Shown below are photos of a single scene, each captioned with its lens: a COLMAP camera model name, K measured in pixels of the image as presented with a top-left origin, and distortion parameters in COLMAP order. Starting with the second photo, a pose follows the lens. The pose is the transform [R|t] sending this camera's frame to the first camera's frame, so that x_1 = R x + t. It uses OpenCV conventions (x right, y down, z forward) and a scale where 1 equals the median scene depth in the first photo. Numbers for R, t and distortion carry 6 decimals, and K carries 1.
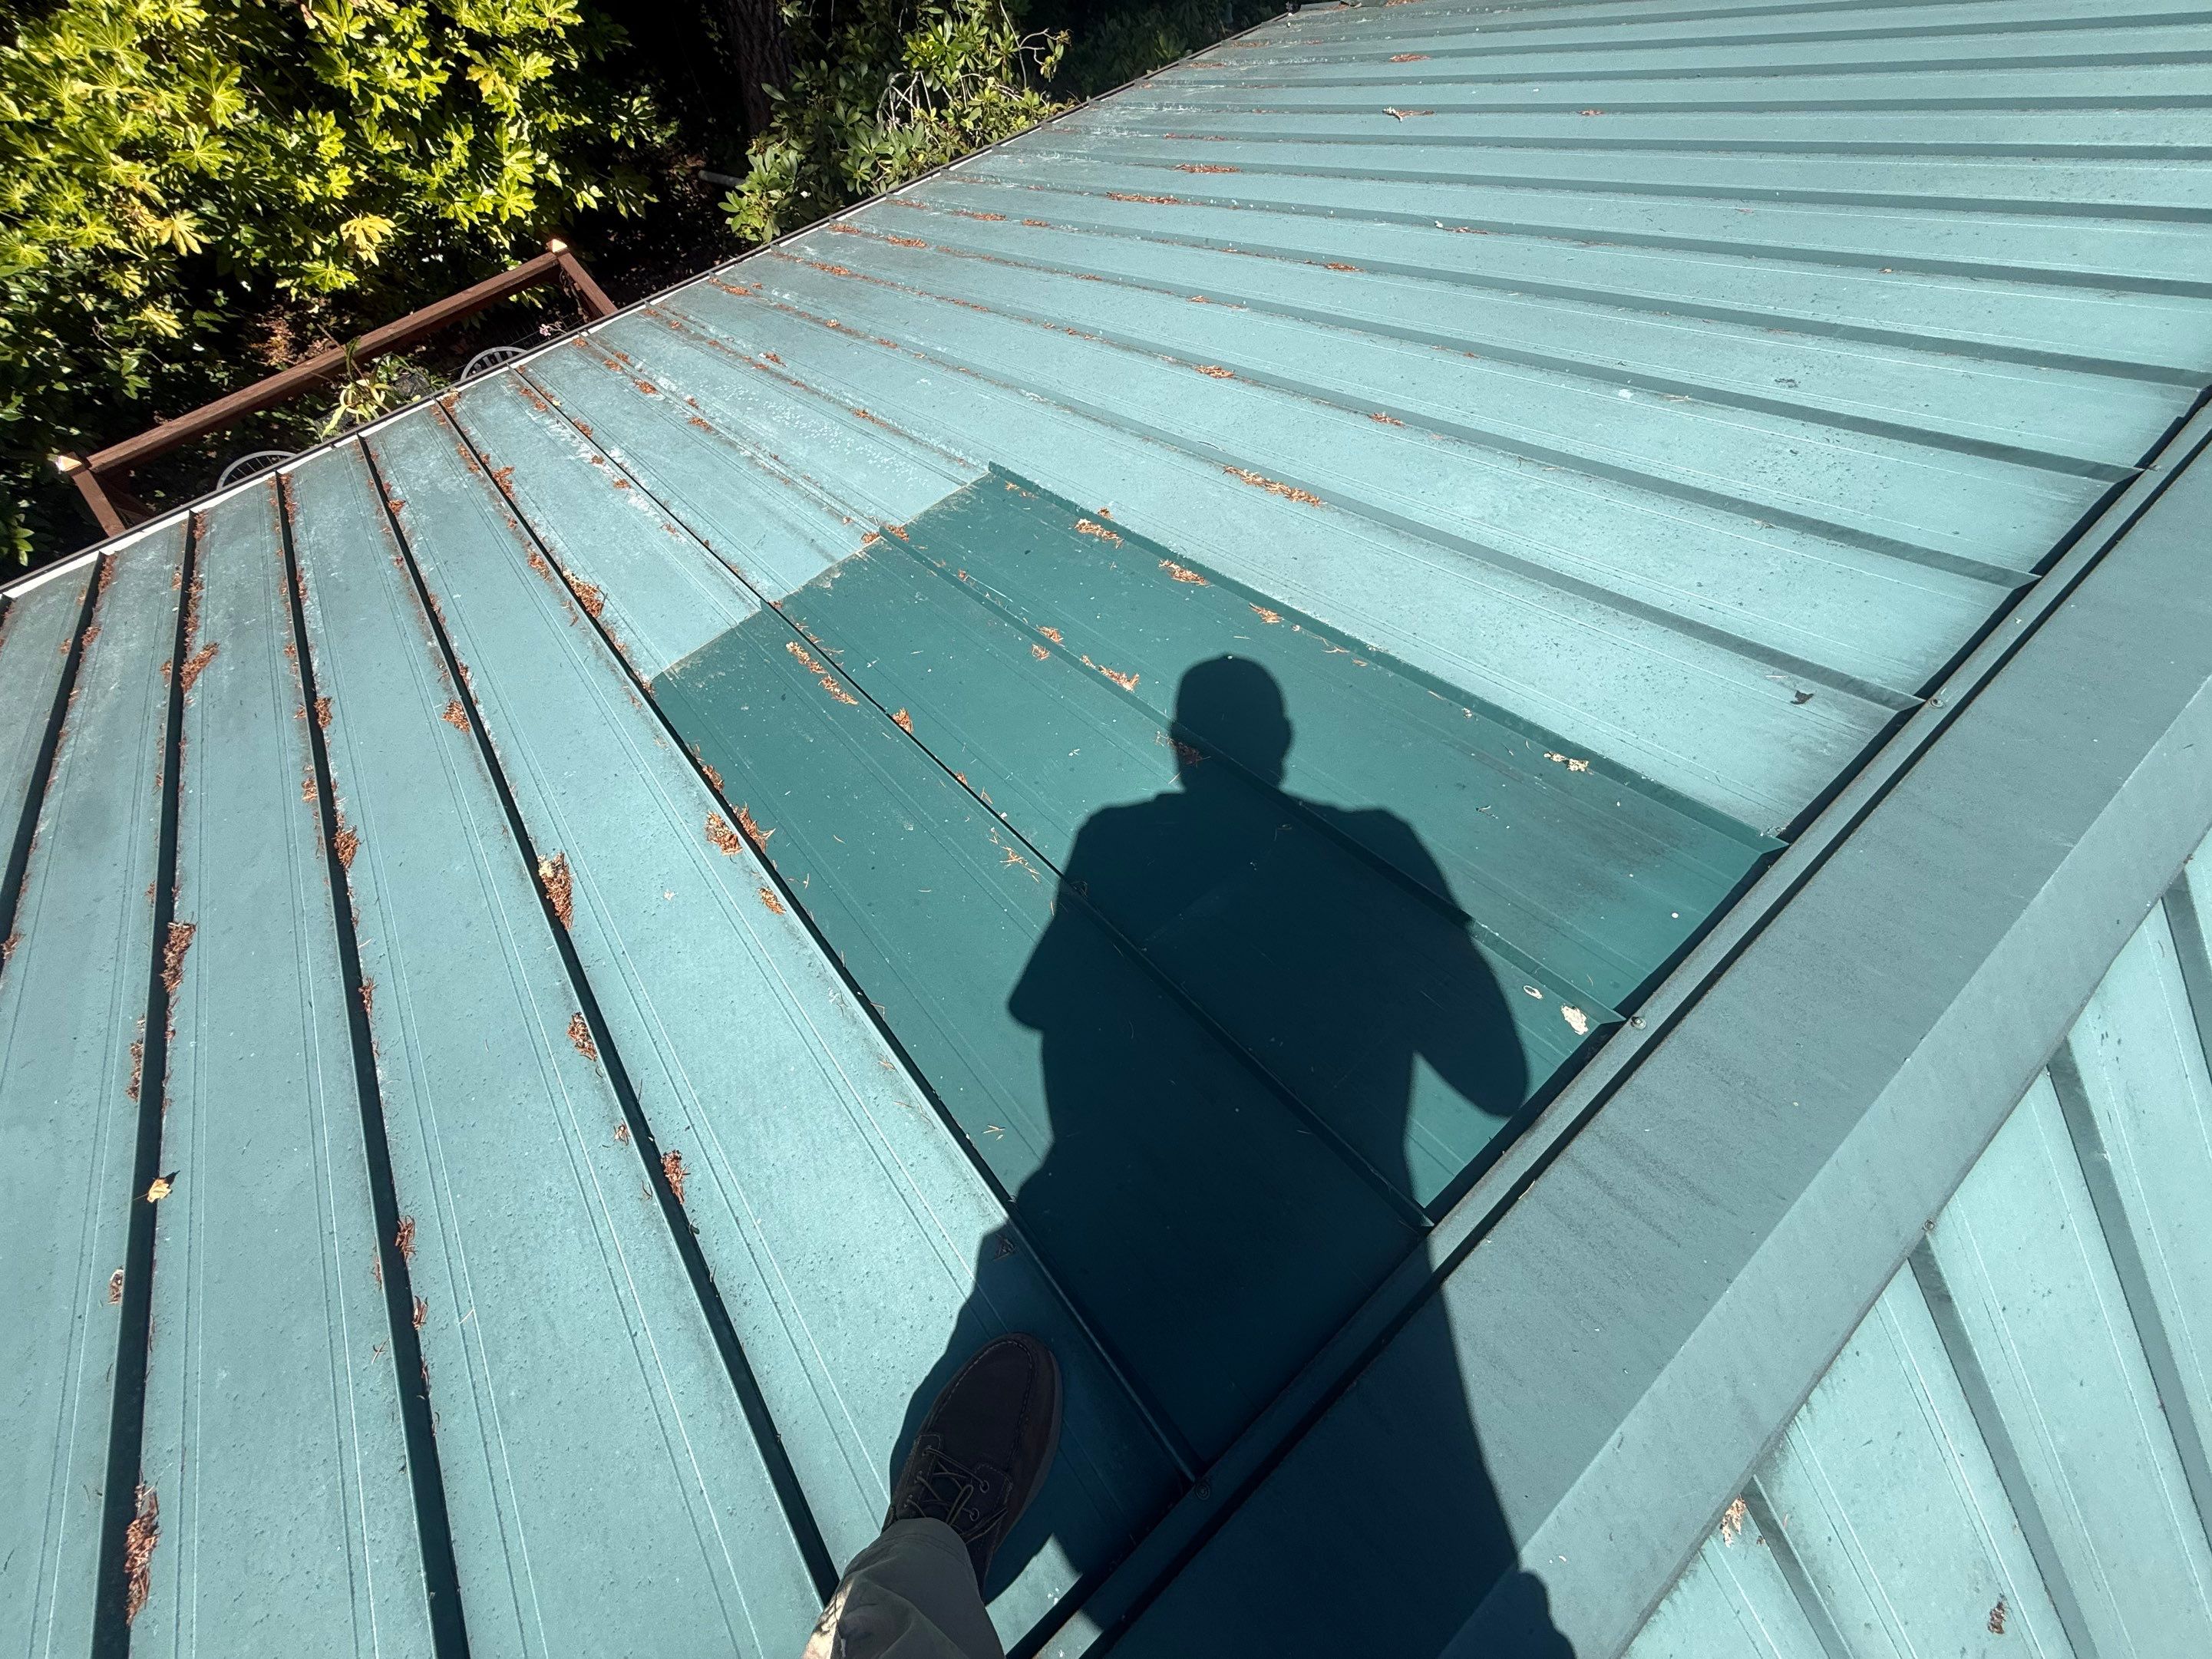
lens RADIAL K [[879.9, 0, 1100.1], [0, 879.9, 827.0], [0, 0, 1]] dist [0.002302, -0.000542]
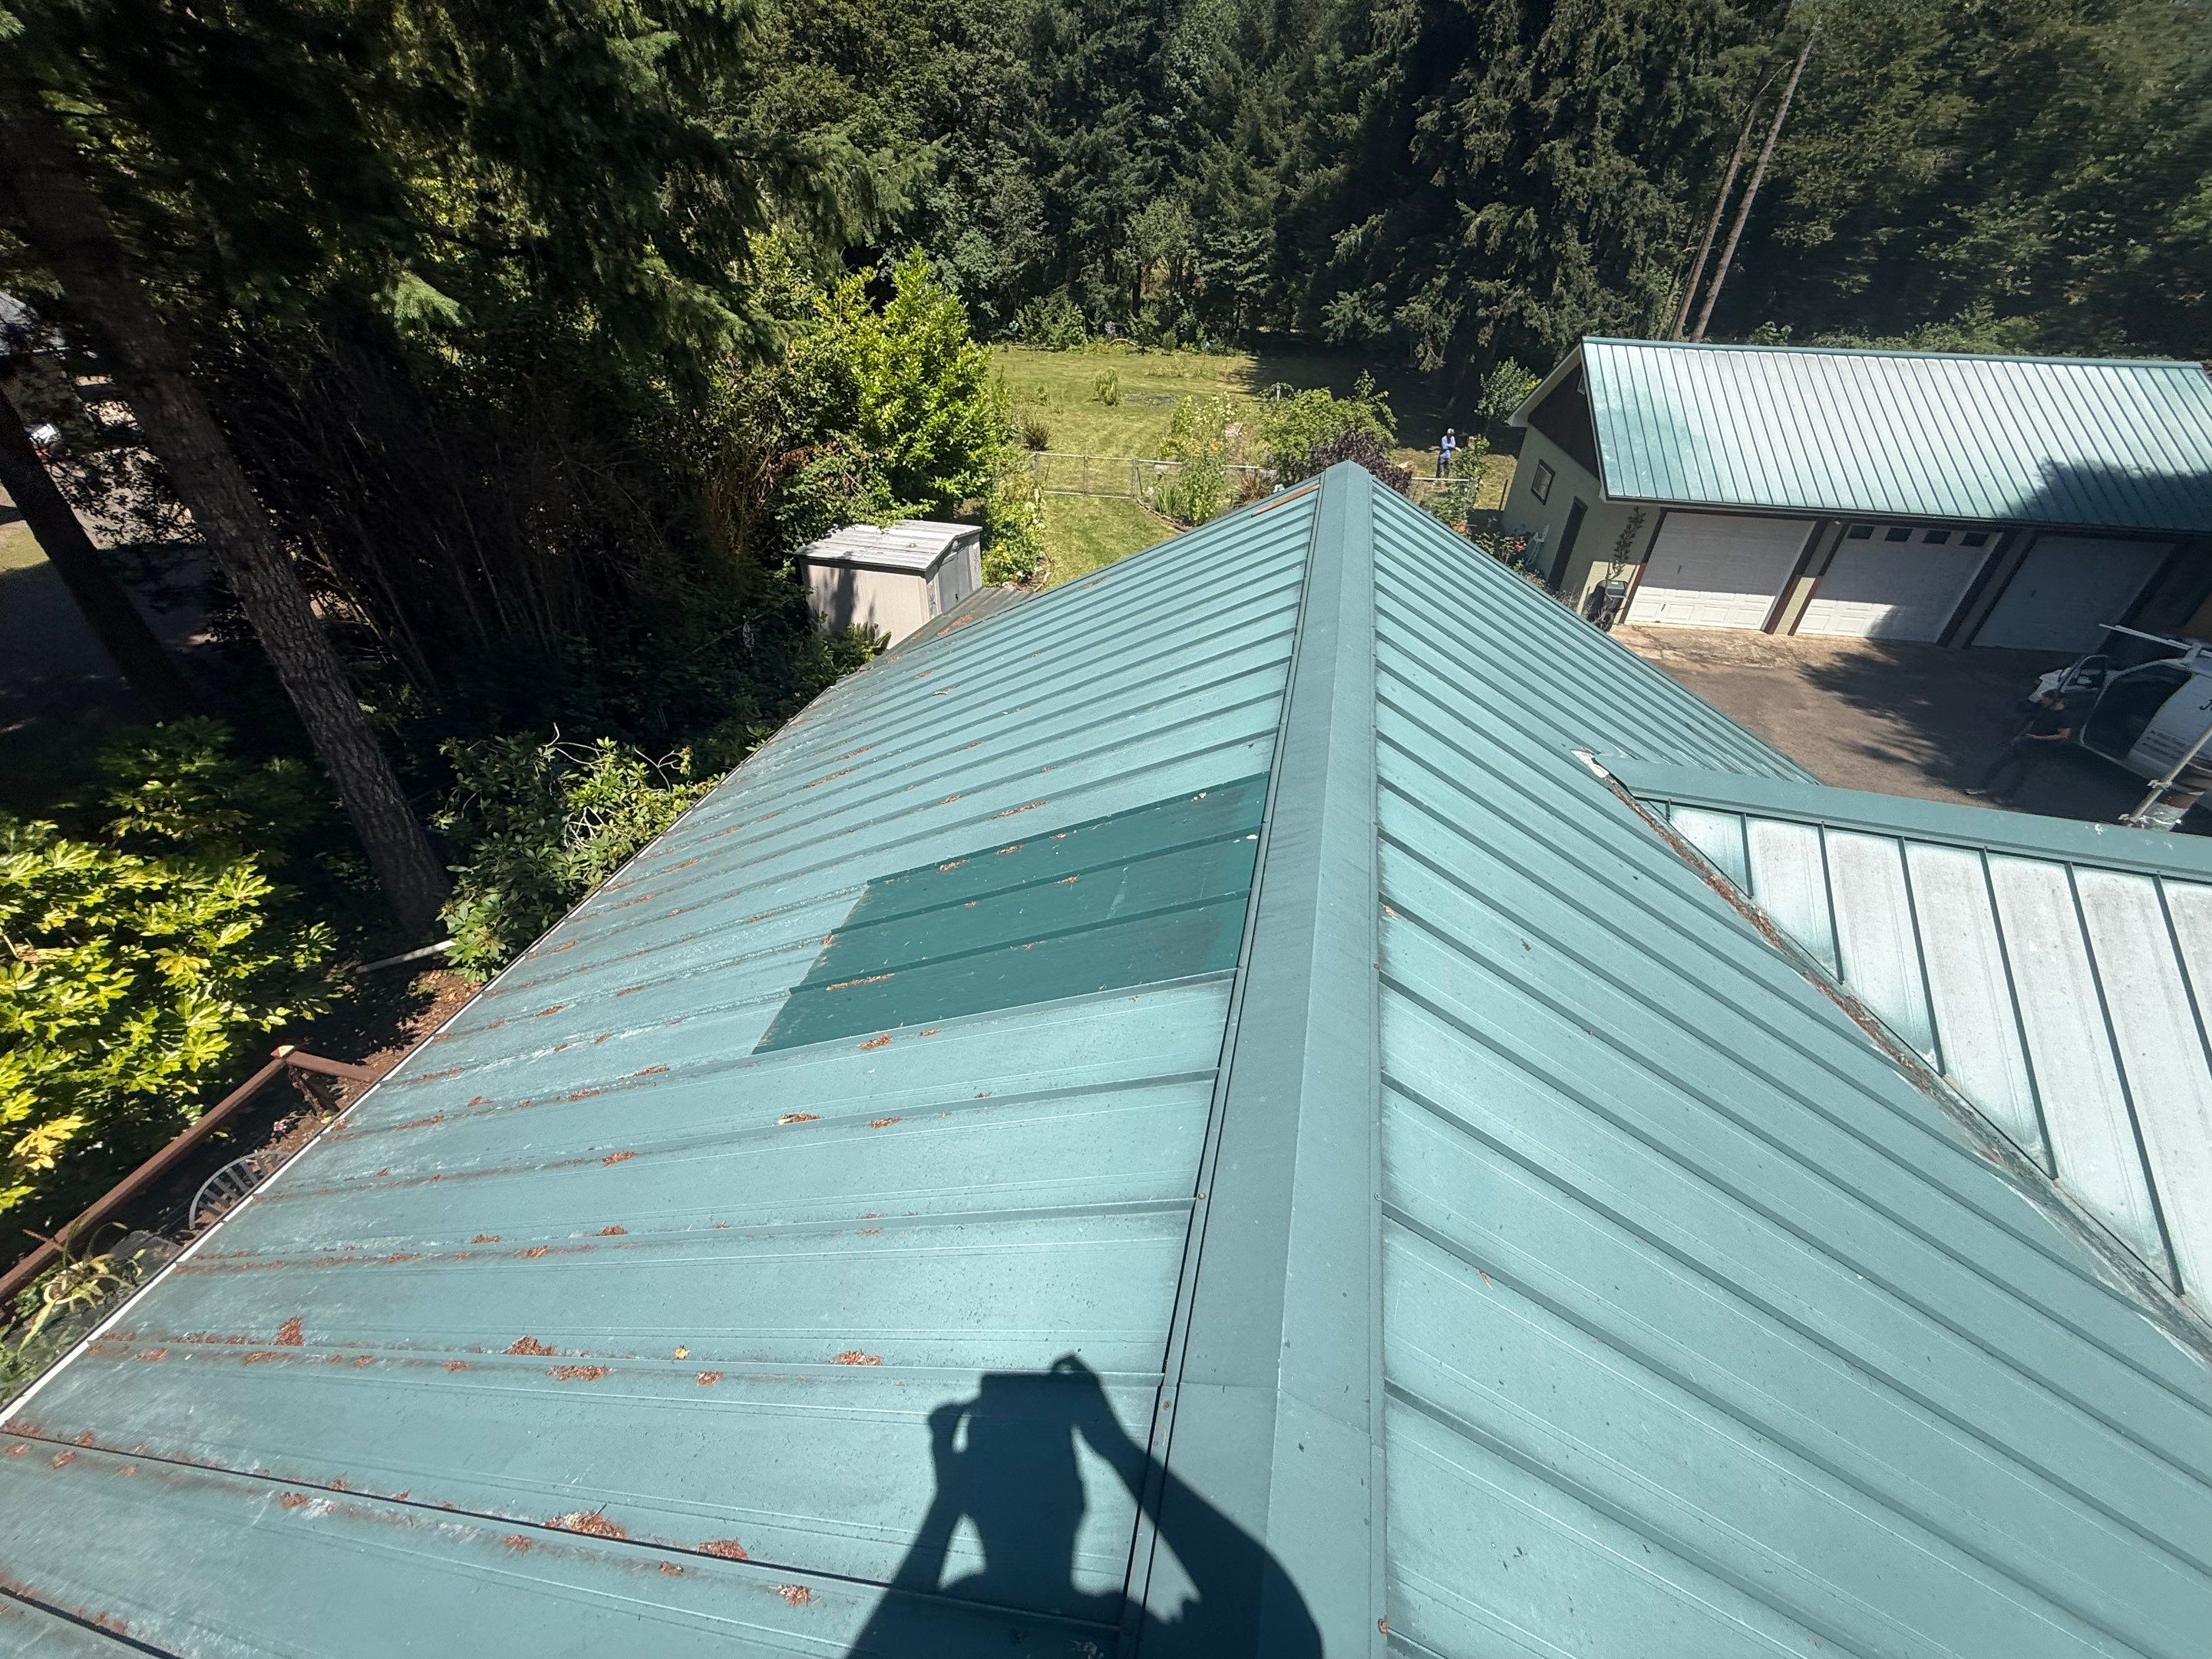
lens RADIAL K [[879.9, 0, 1100.1], [0, 879.9, 827.0], [0, 0, 1]] dist [0.002302, -0.000542]
pose [[0.806957, -0.401577, 0.433077, -0.158001], [0.572698, 0.711259, -0.407588, 0.163377], [-0.144351, 0.576928, 0.803938, -0.178717]]
